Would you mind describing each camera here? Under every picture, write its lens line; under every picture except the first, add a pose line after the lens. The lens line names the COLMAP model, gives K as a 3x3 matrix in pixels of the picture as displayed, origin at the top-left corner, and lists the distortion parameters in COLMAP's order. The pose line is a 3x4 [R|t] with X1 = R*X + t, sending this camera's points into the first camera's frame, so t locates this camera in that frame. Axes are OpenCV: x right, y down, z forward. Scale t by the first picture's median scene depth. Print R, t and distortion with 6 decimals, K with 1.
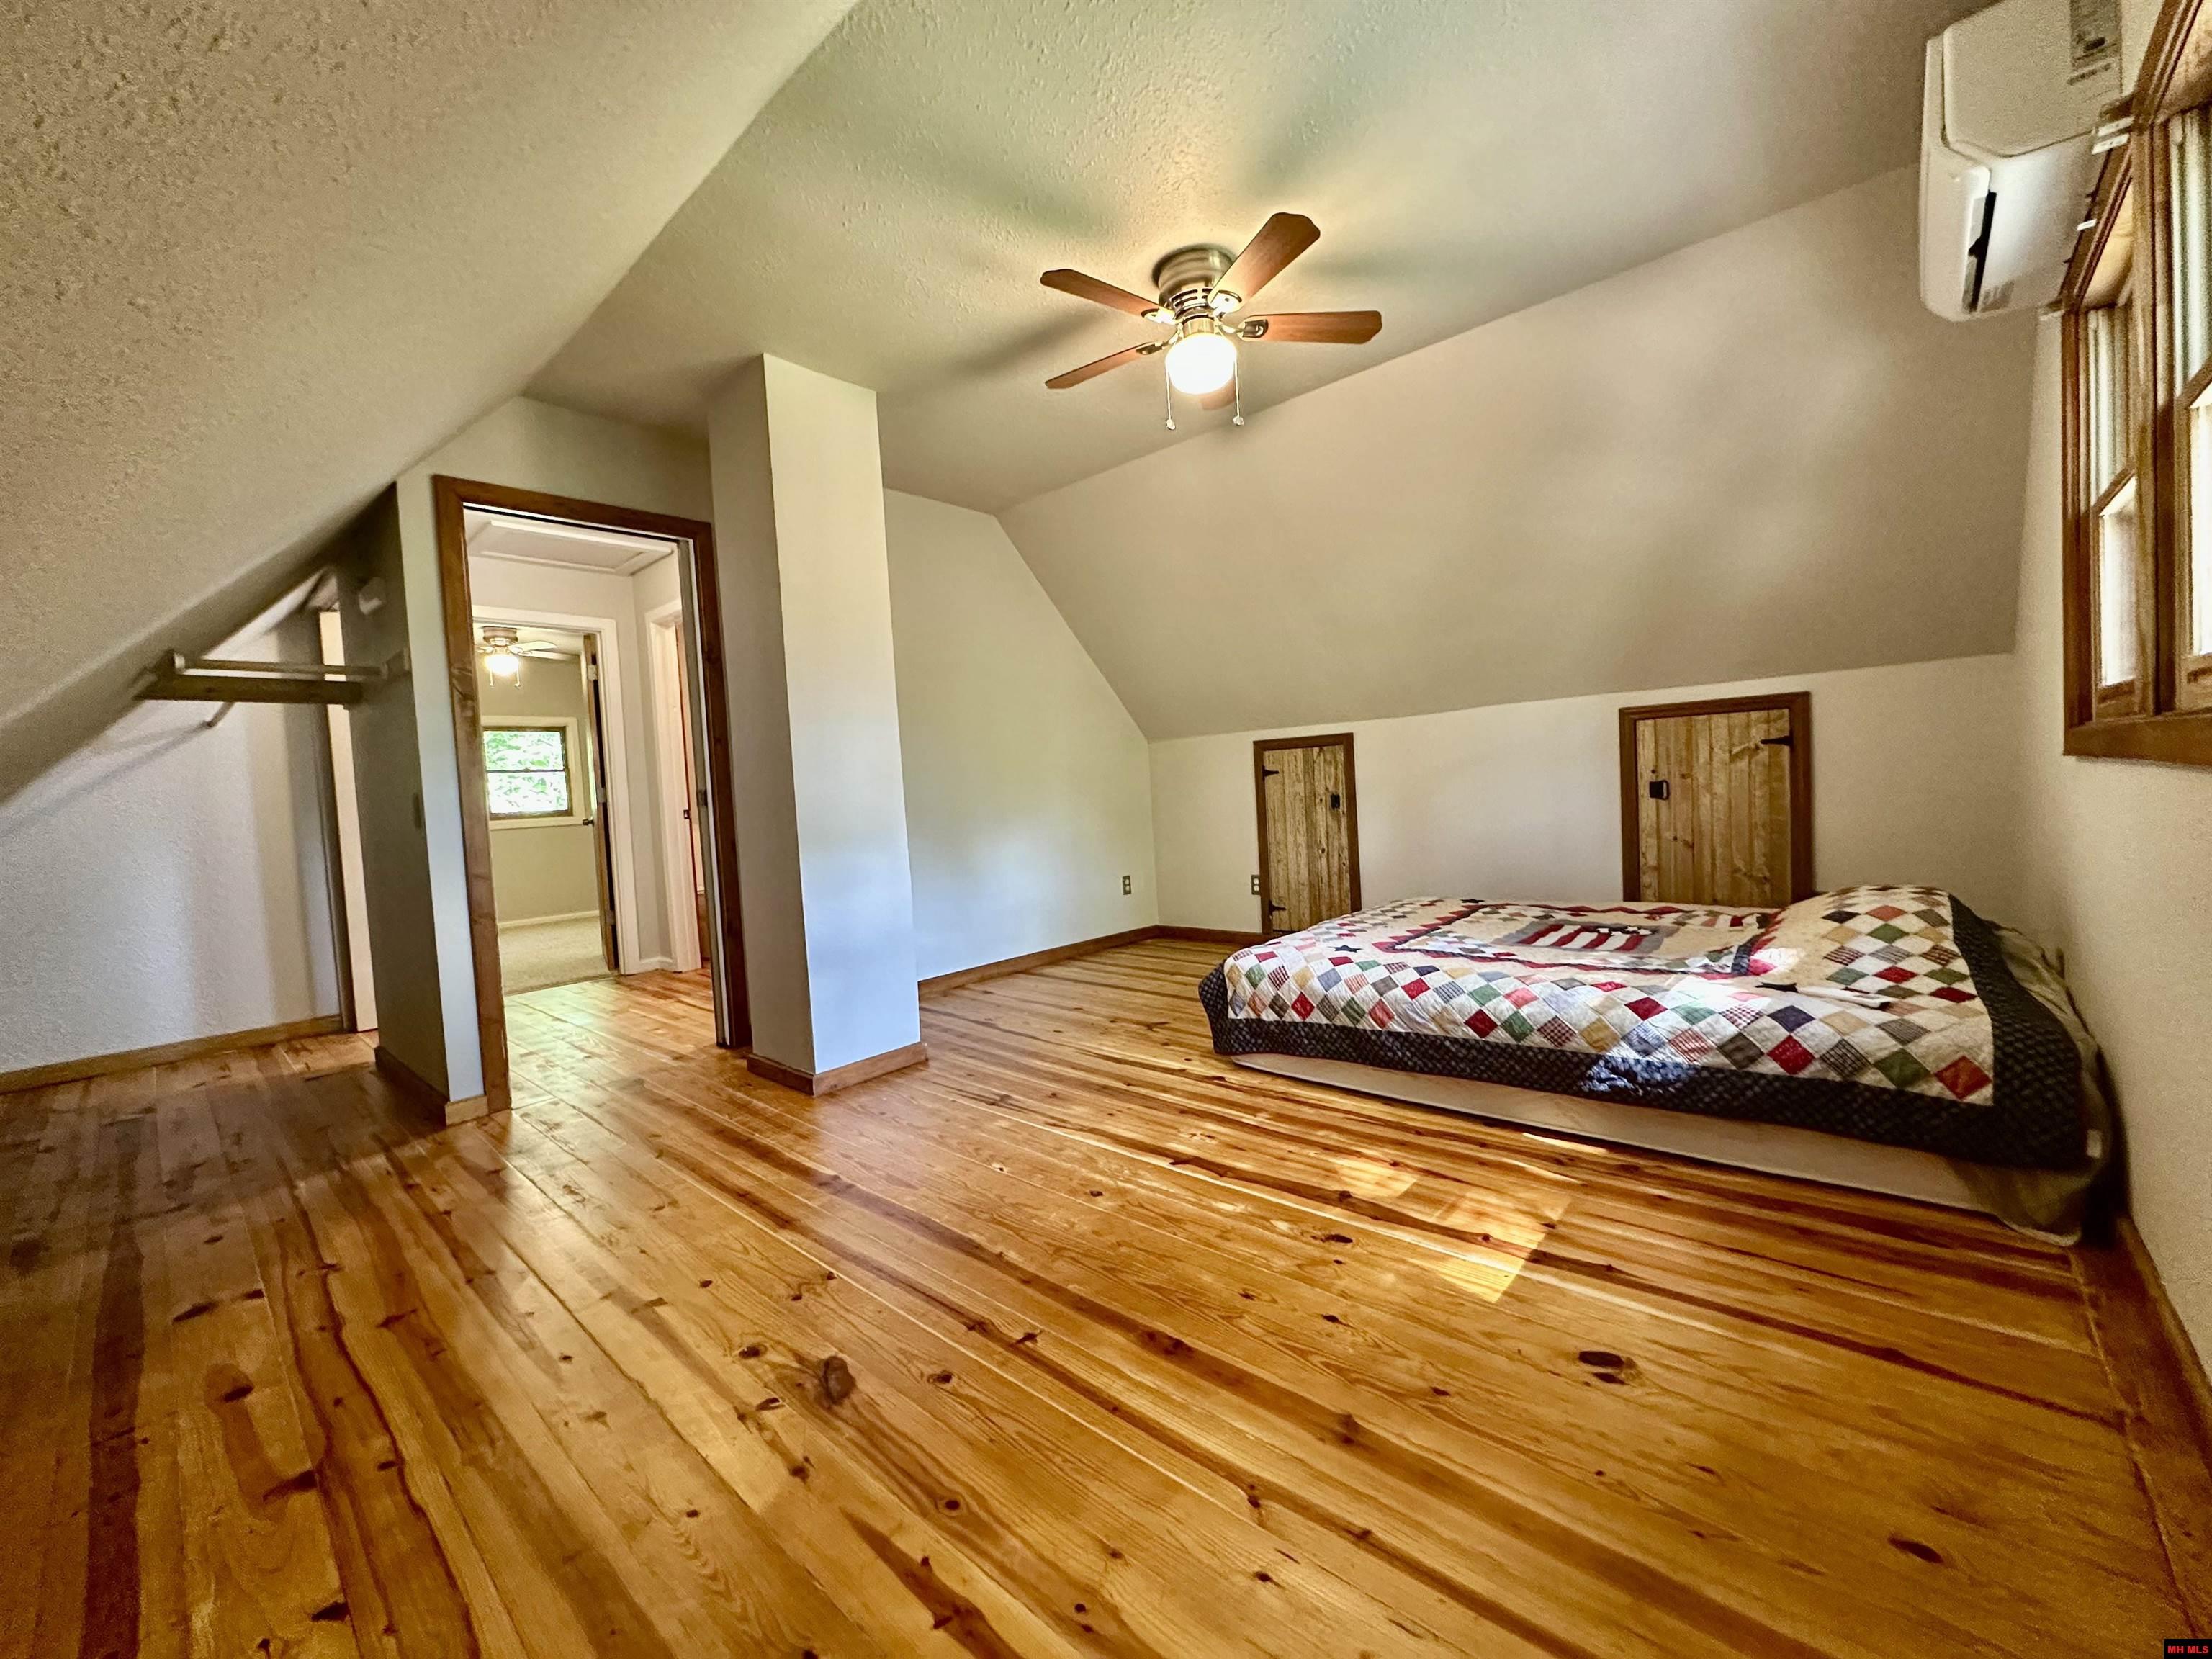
lens RADIAL K [[884.5, 0, 1102.8], [0, 884.5, 821.5], [0, 0, 1]] dist [-0.003034, 0.000782]
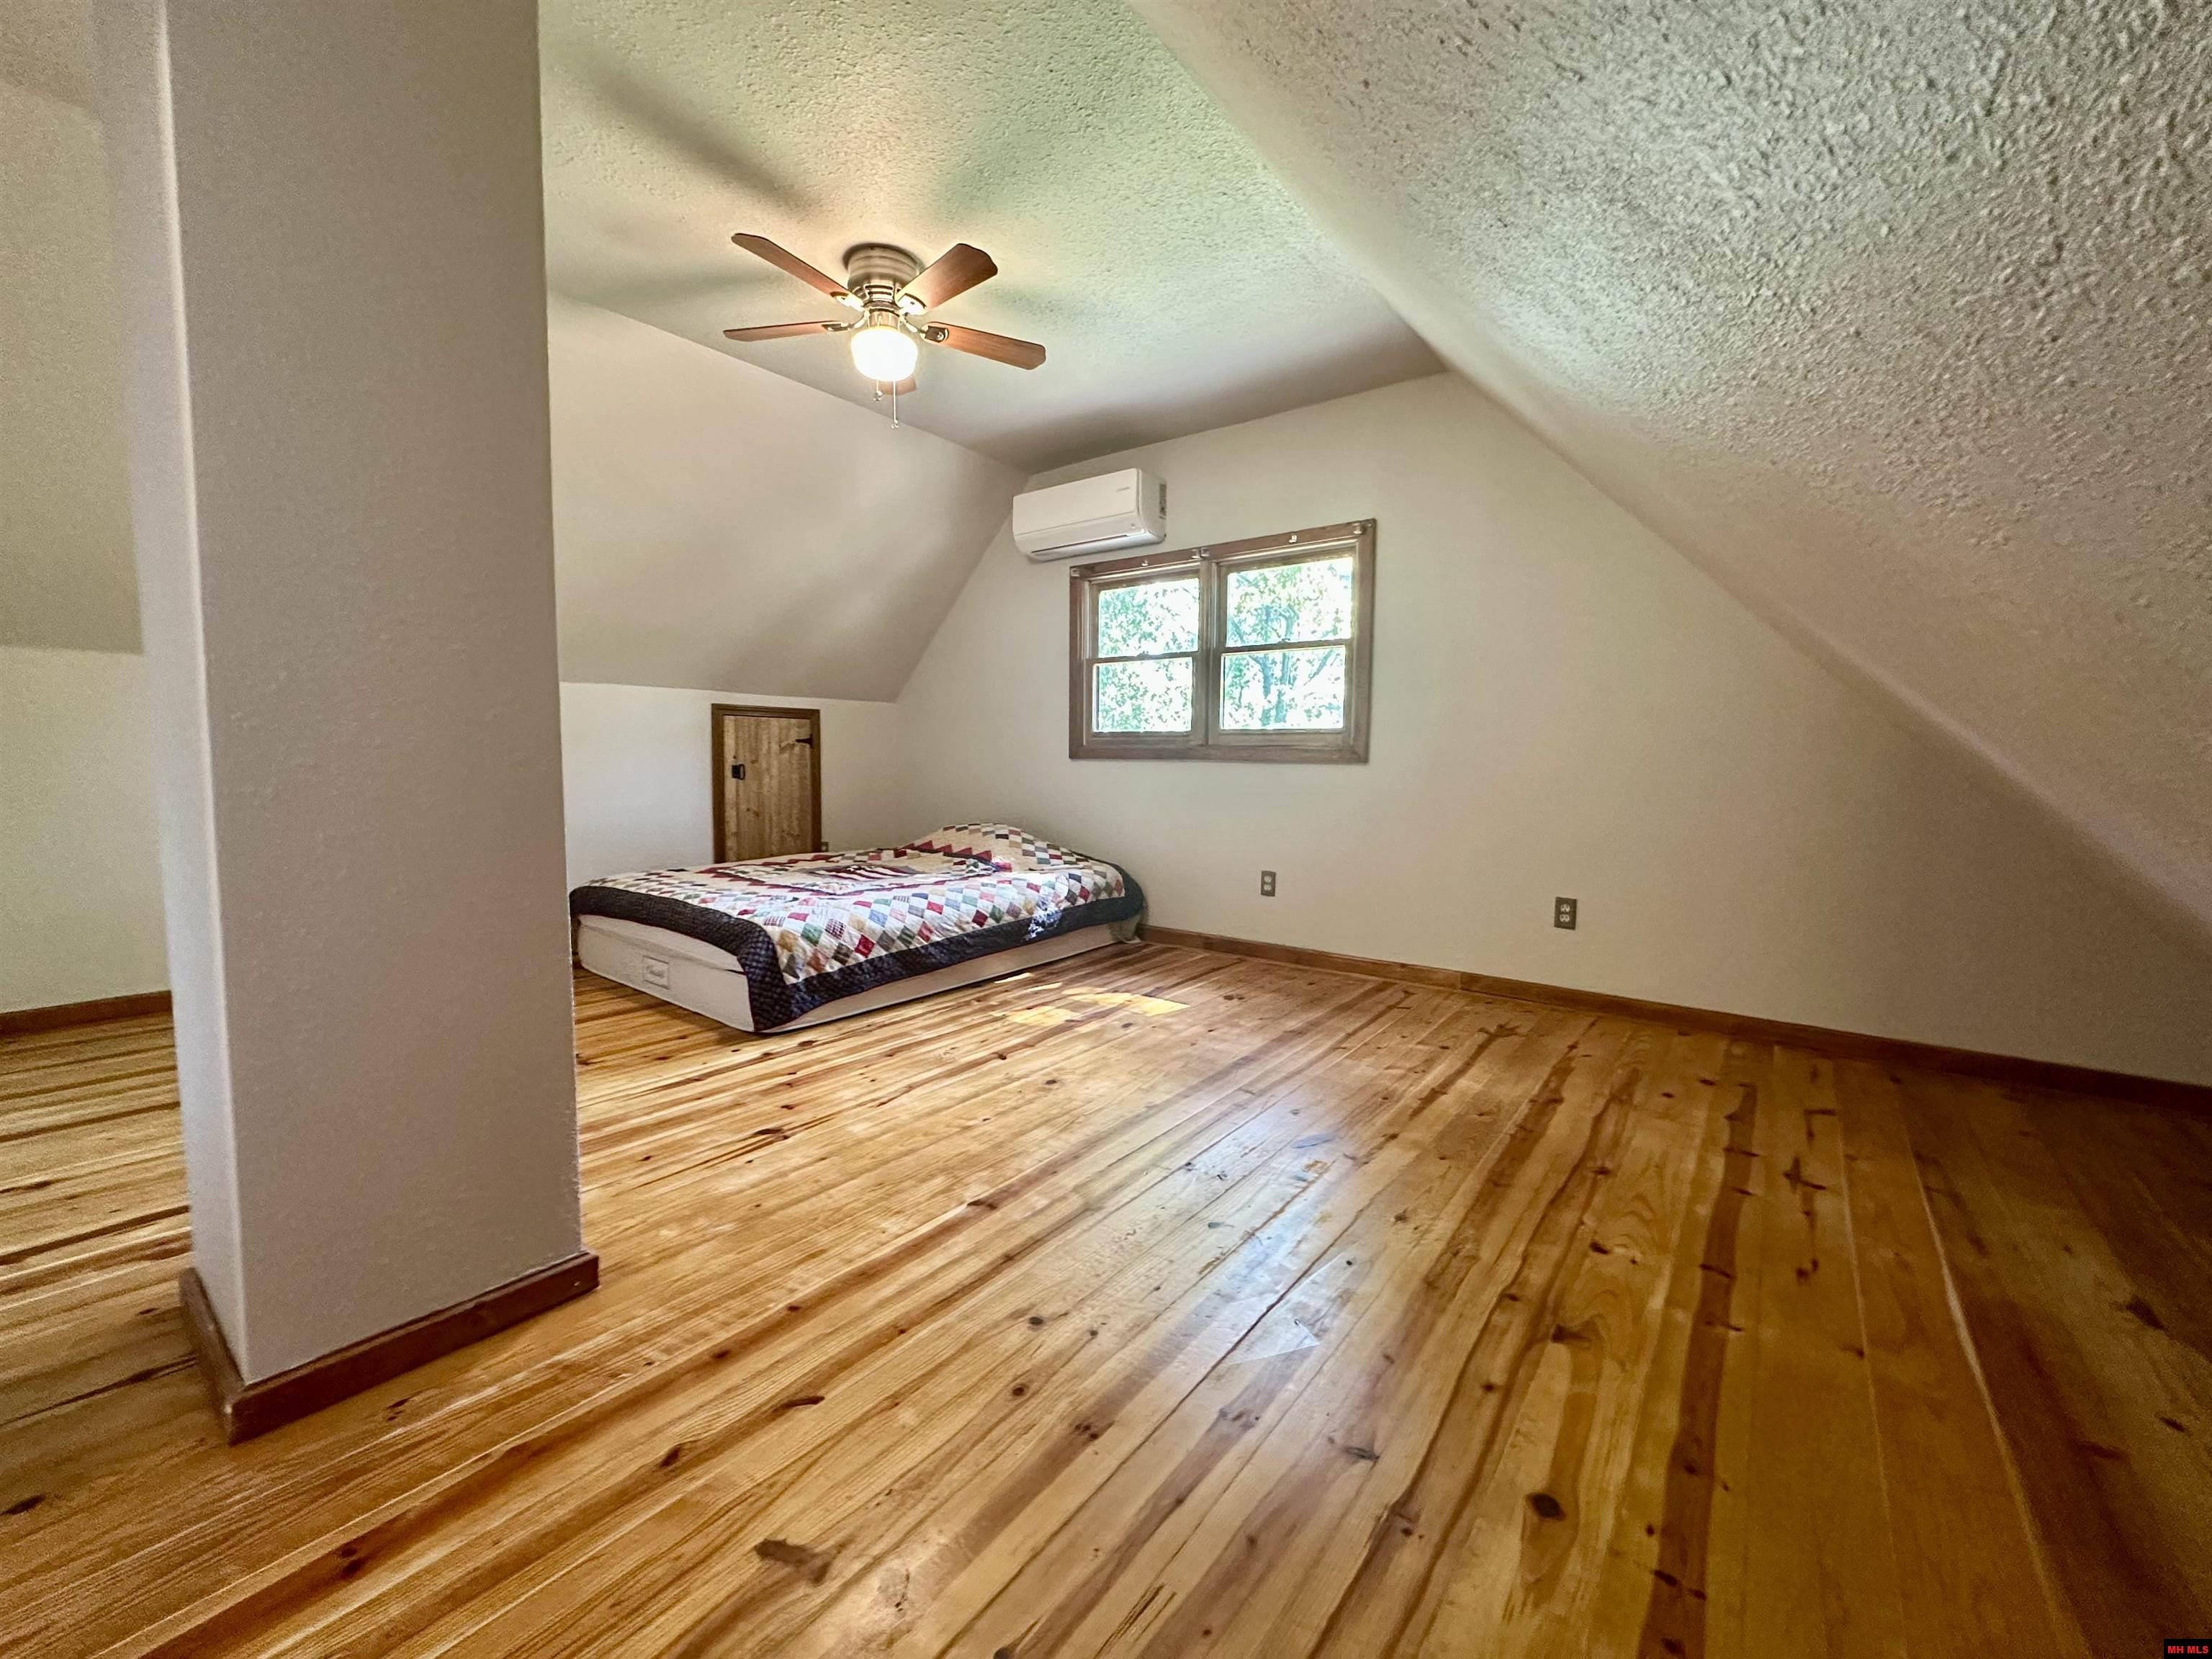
lens RADIAL K [[884.5, 0, 1106.2], [0, 884.5, 832.9], [0, 0, 1]] dist [-0.003034, 0.000782]
pose [[-0.084238, -0.031398, 0.995951, -0.960839], [0.031599, 0.998917, 0.034164, 0.036055], [-0.995944, 0.034349, -0.083155, 0.813209]]
